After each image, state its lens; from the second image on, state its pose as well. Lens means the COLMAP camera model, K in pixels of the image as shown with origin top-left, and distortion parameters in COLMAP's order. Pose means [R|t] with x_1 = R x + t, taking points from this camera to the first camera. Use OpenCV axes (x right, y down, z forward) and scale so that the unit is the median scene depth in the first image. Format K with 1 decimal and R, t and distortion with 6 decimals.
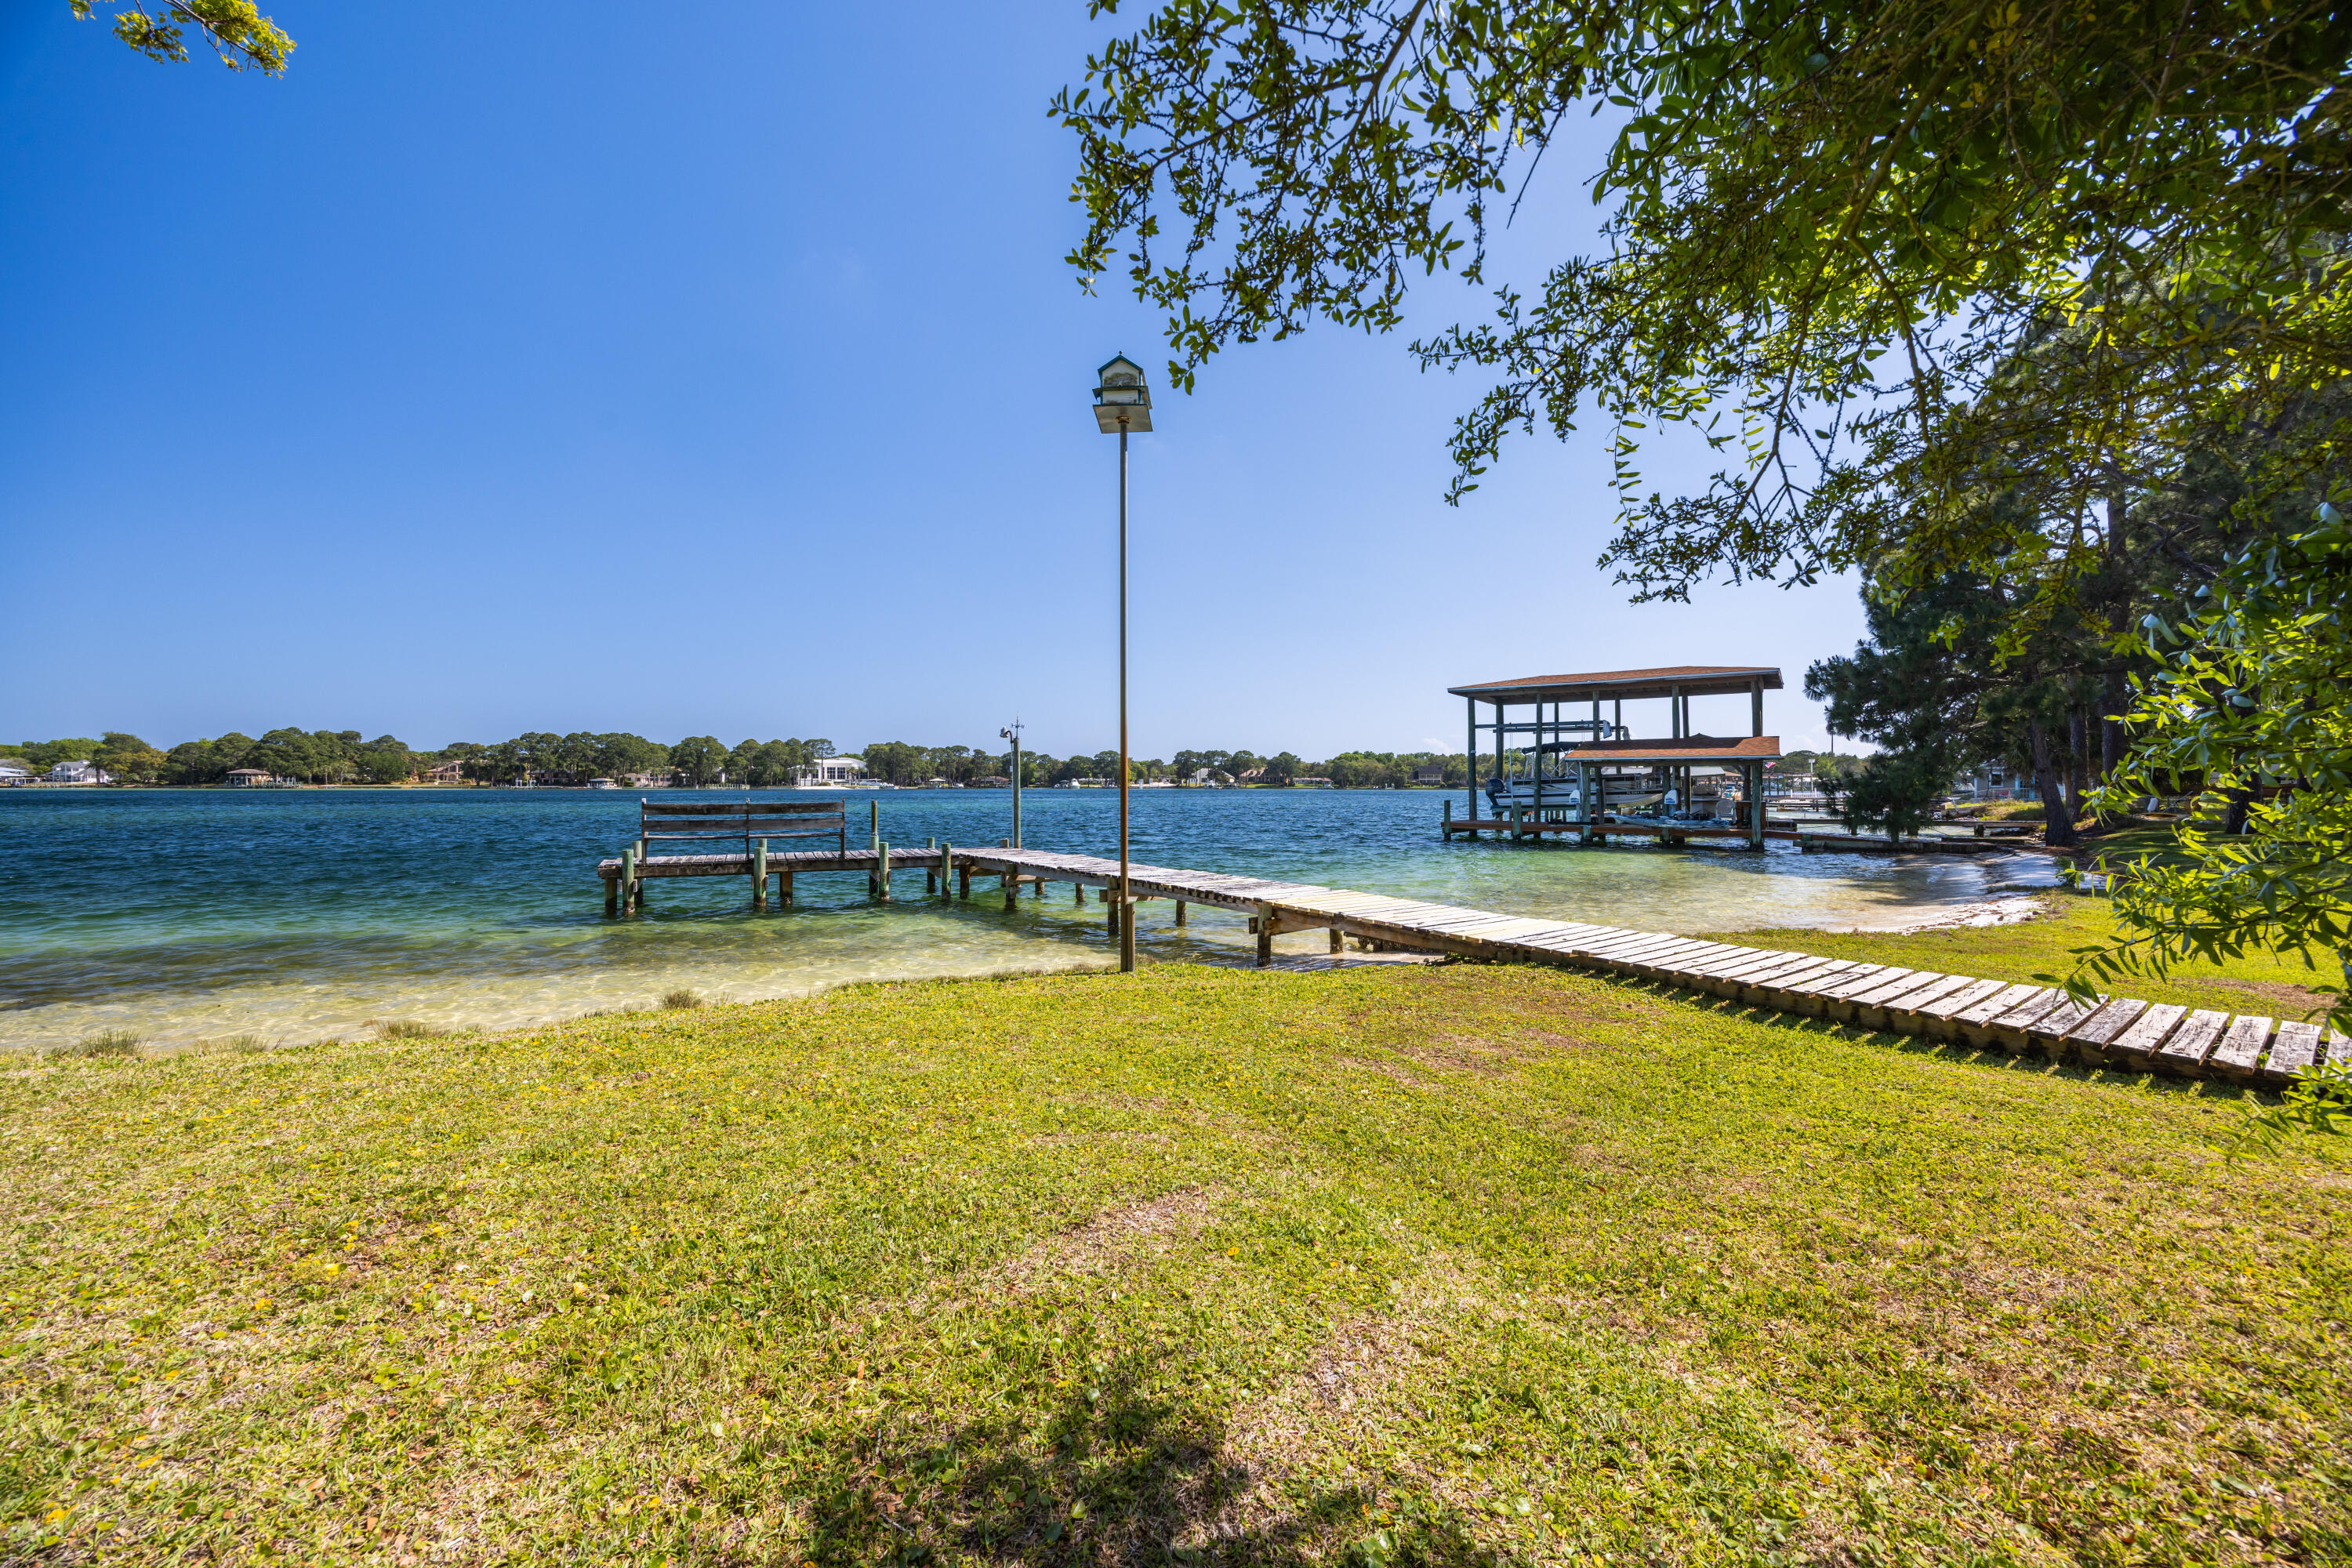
lens RADIAL K [[910.9, 0, 1158.2], [0, 910.9, 769.3], [0, 0, 1]] dist [-0.000311, -0.001149]
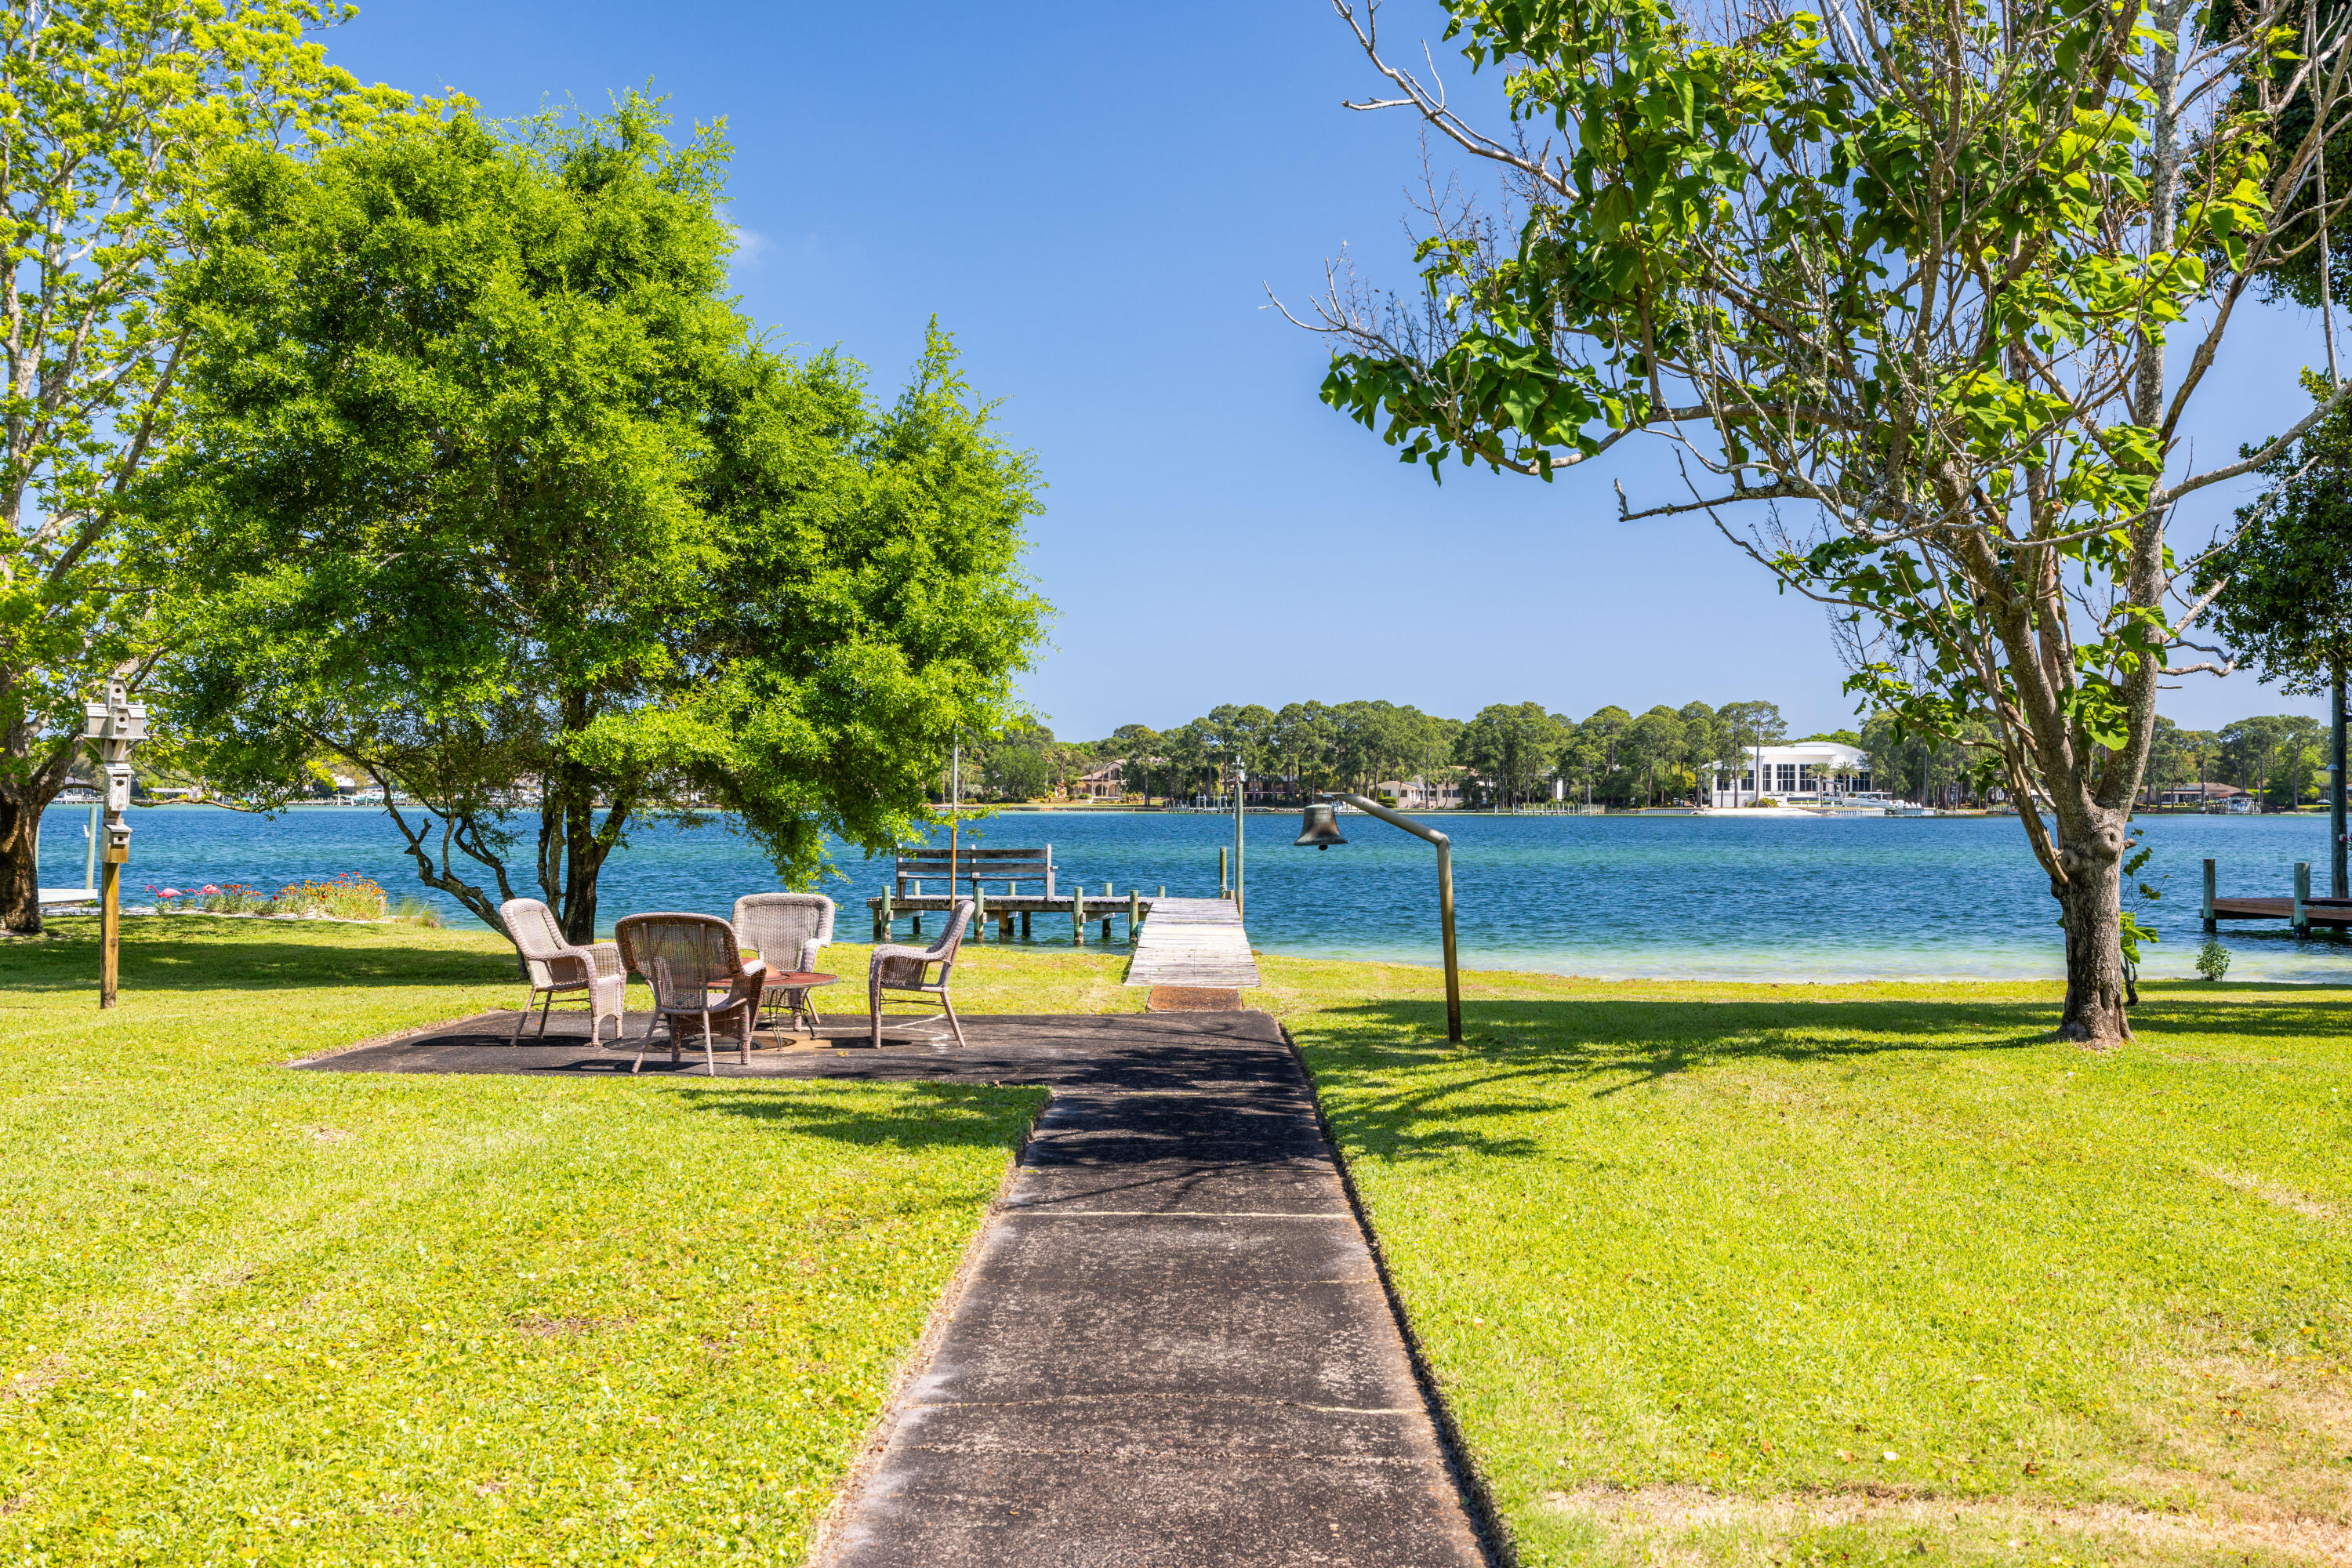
lens RADIAL K [[2283.8, 0, 1138.7], [0, 2283.8, 782.7], [0, 0, 1]] dist [0.009514, 0.000000]
pose [[0.782527, -0.004578, -0.622600, 0.097701], [0.010634, 0.999925, 0.006013, -0.003960], [0.622526, -0.011326, 0.782517, -0.071766]]
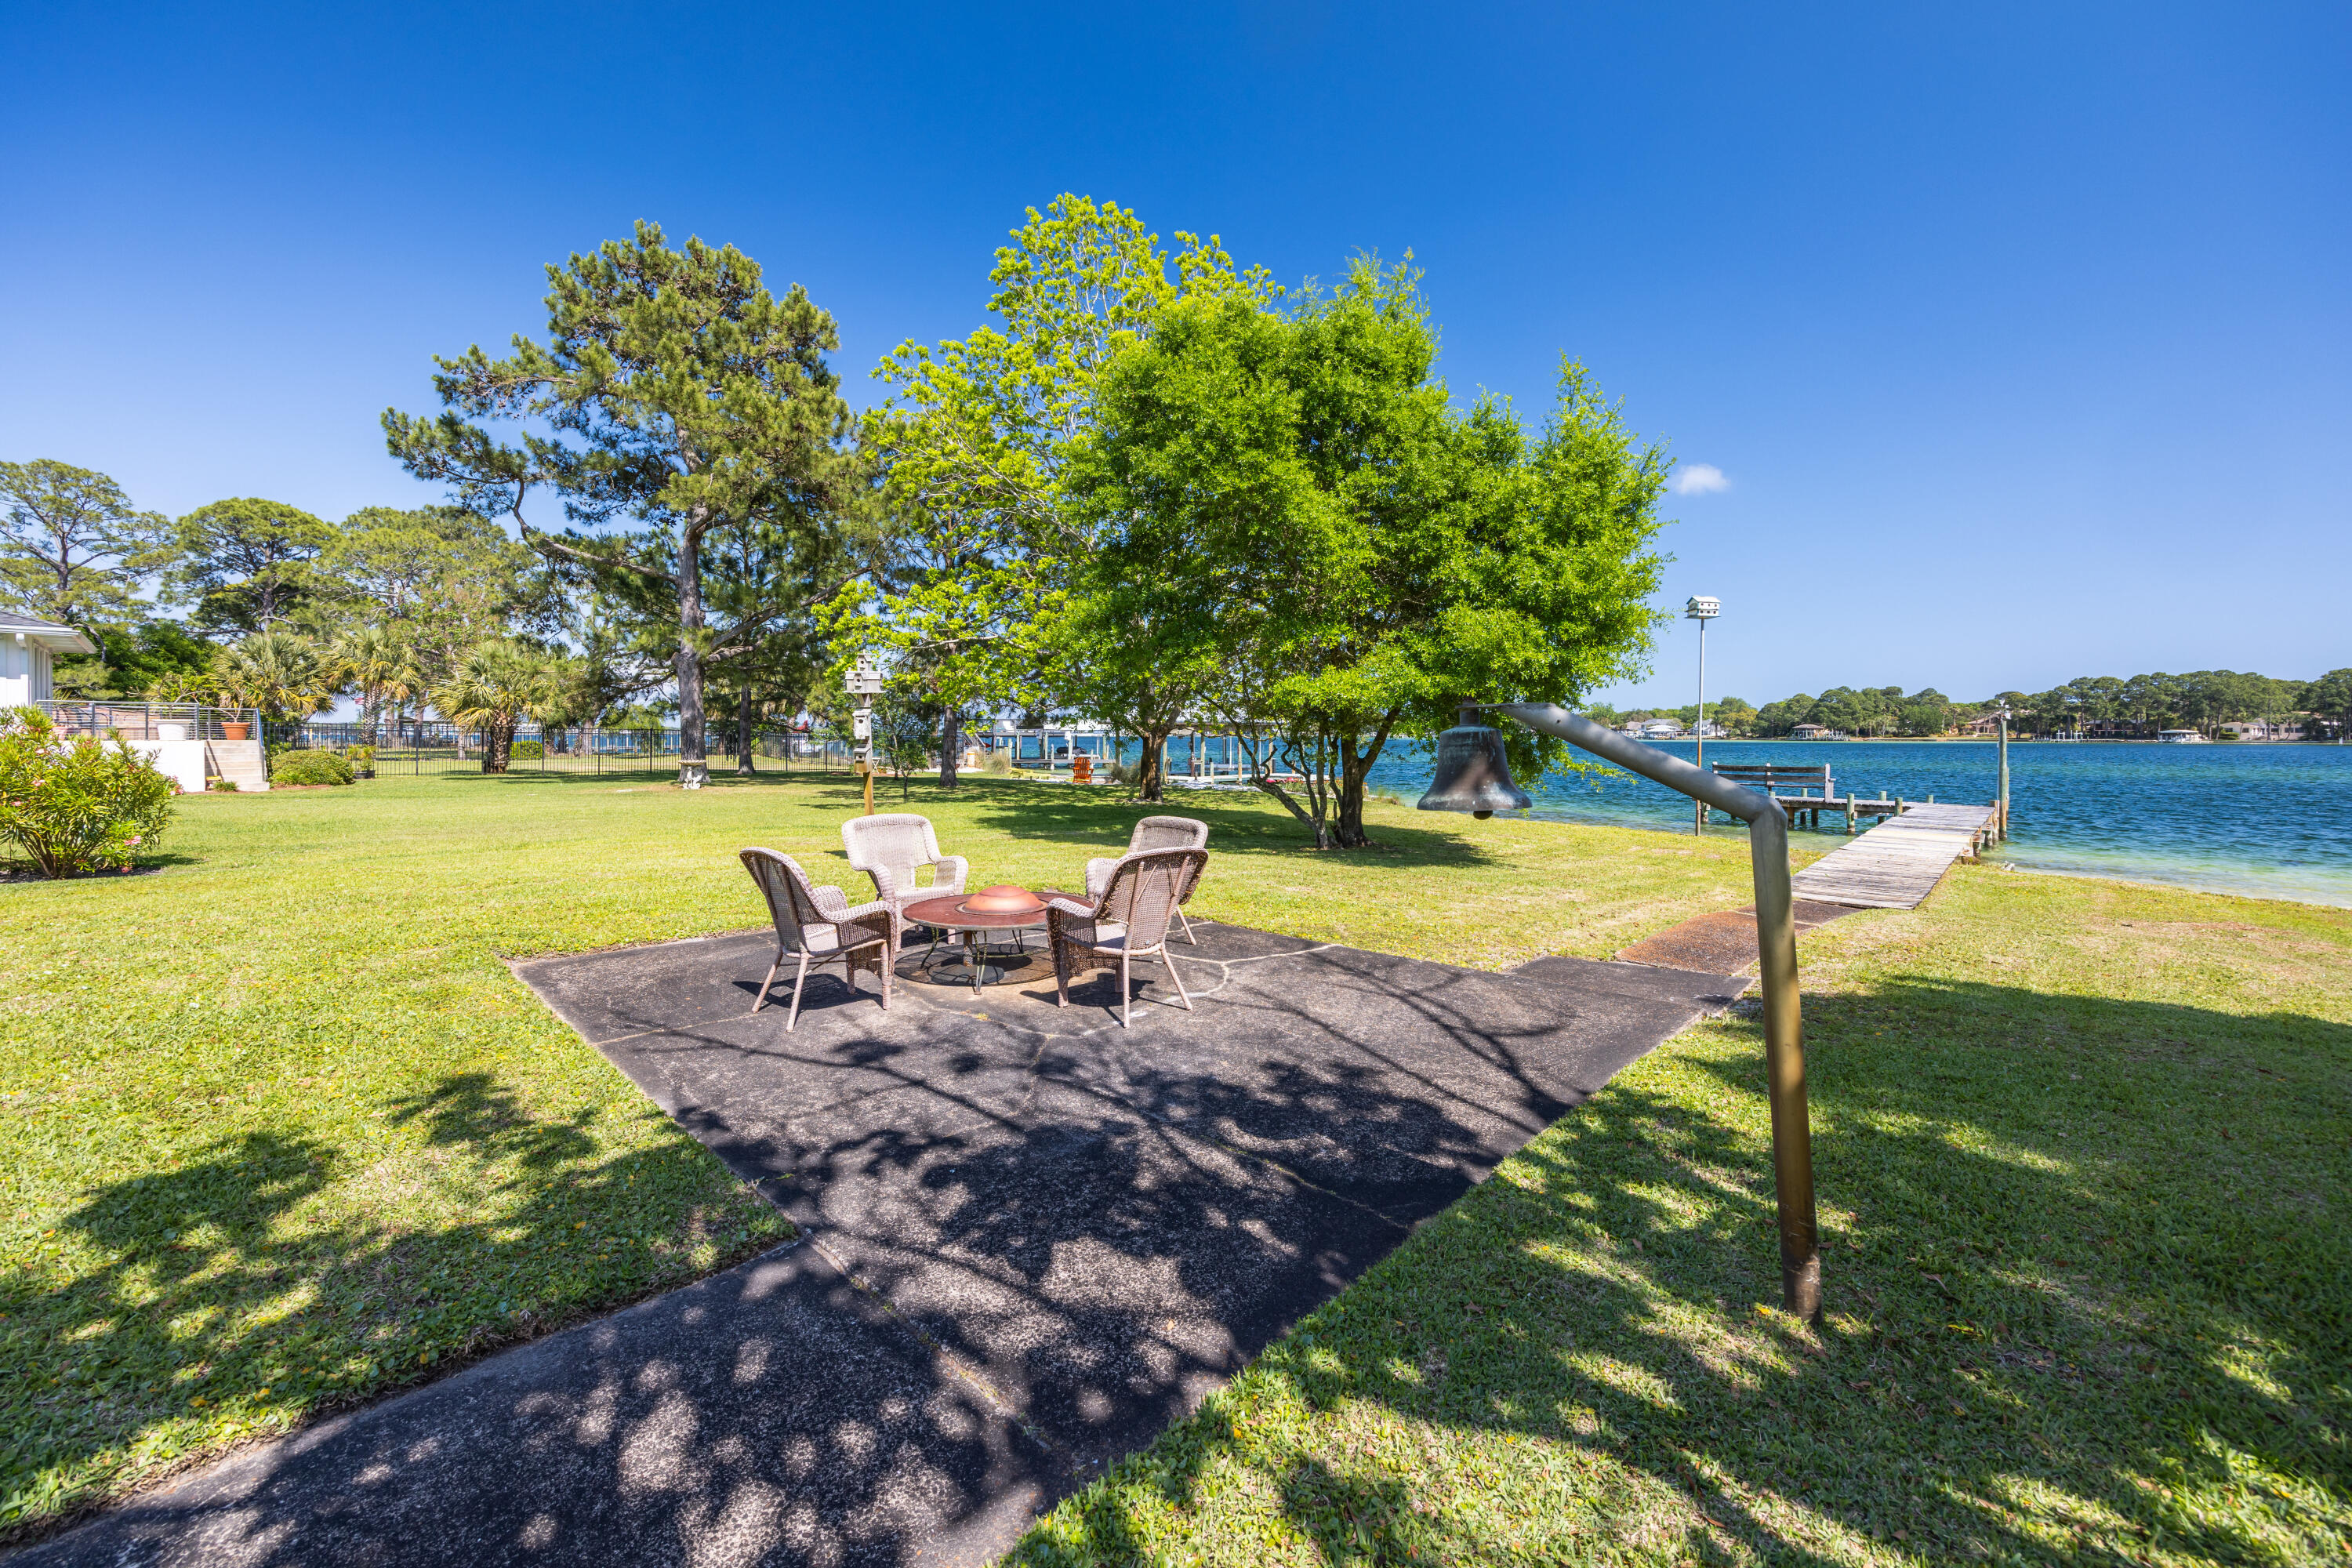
lens RADIAL K [[910.9, 0, 1144.5], [0, 910.9, 755.7], [0, 0, 1]] dist [-0.000311, -0.001149]
pose [[0.129733, 0.019948, -0.991348, 0.075166], [0.019754, 0.999547, 0.022698, -0.002966], [0.991352, -0.022528, 0.129280, -0.027701]]
